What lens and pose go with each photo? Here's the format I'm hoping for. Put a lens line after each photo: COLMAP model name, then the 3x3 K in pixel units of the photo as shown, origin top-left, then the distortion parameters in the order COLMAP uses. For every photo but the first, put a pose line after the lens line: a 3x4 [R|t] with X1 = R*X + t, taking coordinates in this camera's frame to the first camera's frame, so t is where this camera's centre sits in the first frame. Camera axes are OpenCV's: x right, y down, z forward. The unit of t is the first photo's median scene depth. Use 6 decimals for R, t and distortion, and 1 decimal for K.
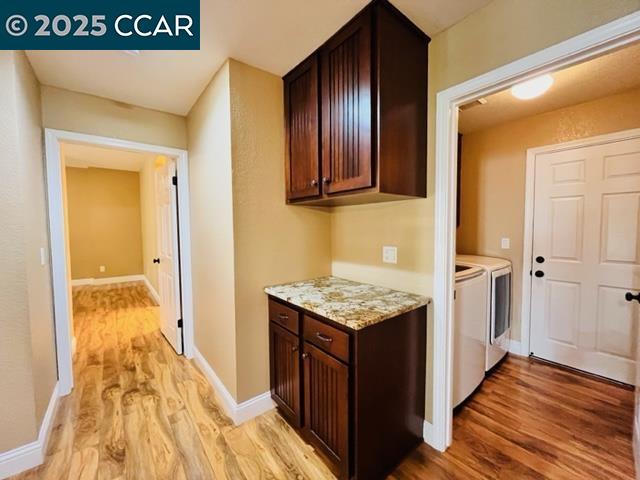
lens RADIAL K [[260.8, 0, 321.5], [0, 260.8, 237.5], [0, 0, 1]] dist [-0.004054, 0.000011]
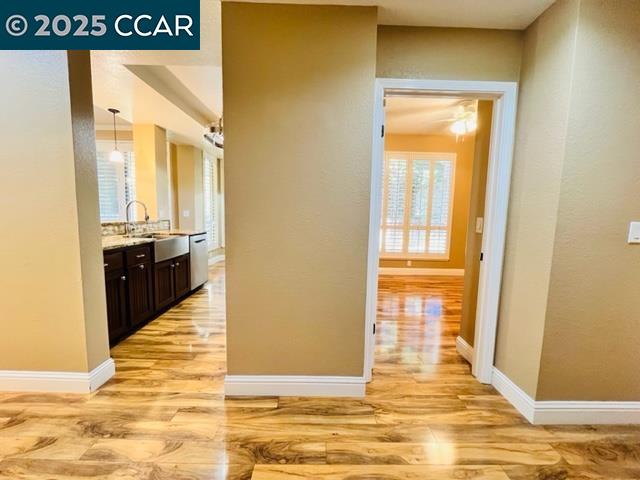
lens RADIAL K [[260.8, 0, 319.6], [0, 260.8, 237.6], [0, 0, 1]] dist [-0.004054, 0.000011]
pose [[-0.625585, 0.083289, -0.775697, 0.272358], [-0.048769, 0.988165, 0.145434, -0.030674], [0.778630, 0.128811, -0.614120, 0.831189]]
